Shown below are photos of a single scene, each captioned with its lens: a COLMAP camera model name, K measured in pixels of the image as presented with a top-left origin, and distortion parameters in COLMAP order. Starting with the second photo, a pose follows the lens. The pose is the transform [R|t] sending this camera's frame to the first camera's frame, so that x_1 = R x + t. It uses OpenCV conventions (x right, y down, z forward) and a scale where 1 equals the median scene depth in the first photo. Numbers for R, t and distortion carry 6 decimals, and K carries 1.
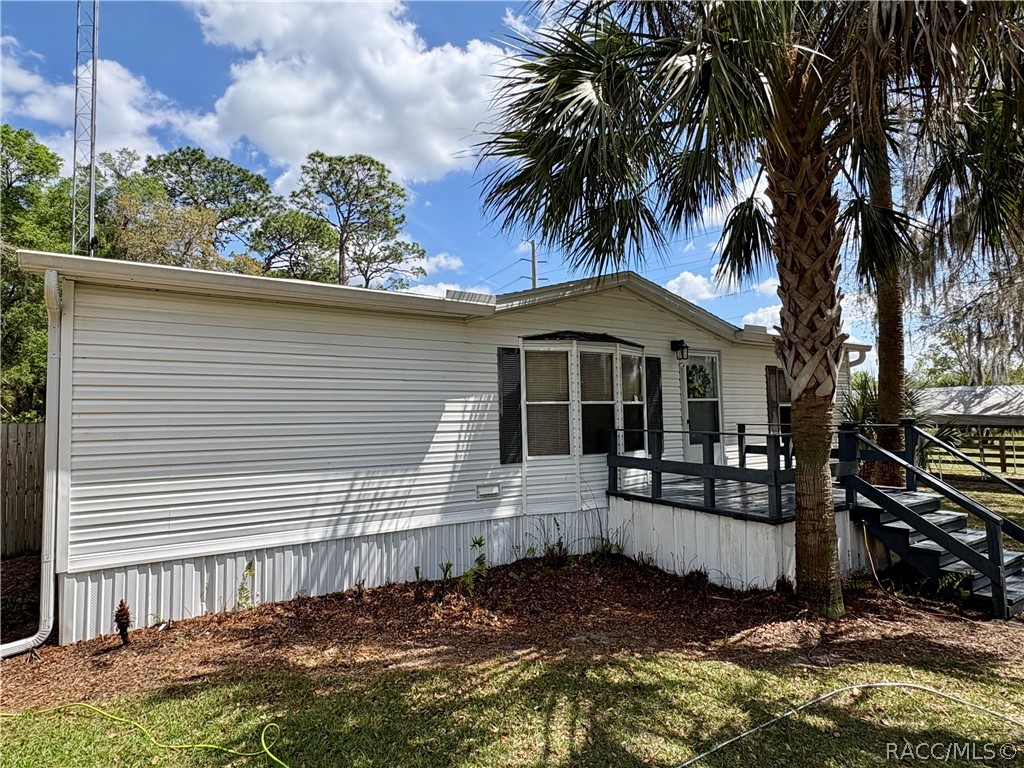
lens RADIAL K [[570.0, 0, 512.6], [0, 570.0, 383.2], [0, 0, 1]] dist [0.007291, -0.001020]
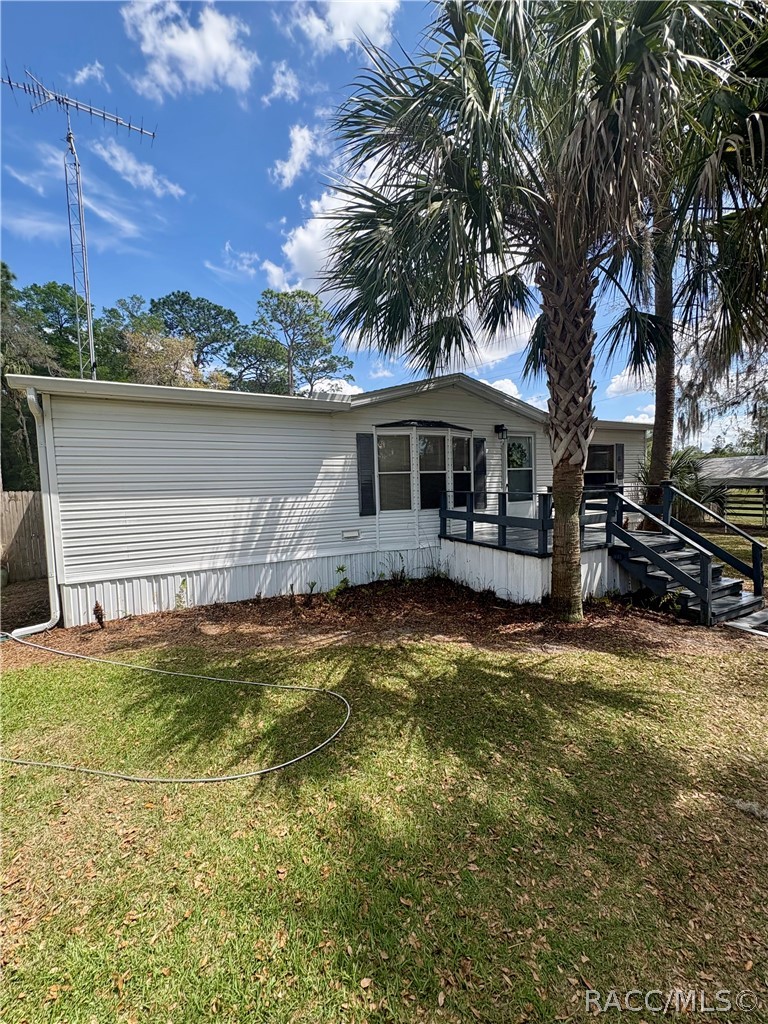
lens RADIAL K [[411.7, 0, 384.4], [0, 411.7, 509.2], [0, 0, 1]] dist [0.006768, -0.000219]
pose [[0.995306, -0.004688, -0.096664, 0.140861], [0.016109, 0.992916, 0.117723, 0.004550], [0.095427, -0.118727, 0.988331, -0.011182]]
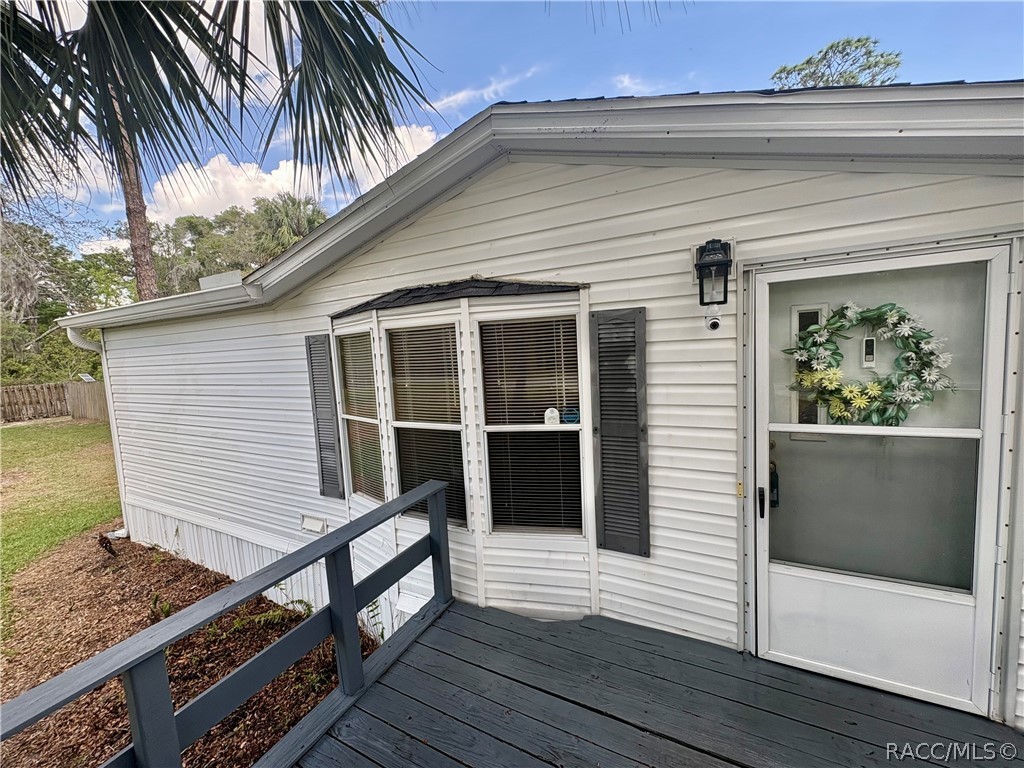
lens RADIAL K [[408.3, 0, 513.2], [0, 408.3, 383.2], [0, 0, 1]] dist [0.001619, -0.000119]
pose [[0.500229, 0.063653, -0.863550, 0.548402], [0.087875, 0.988414, 0.123760, -0.045724], [0.861423, -0.137793, 0.488840, 0.972044]]
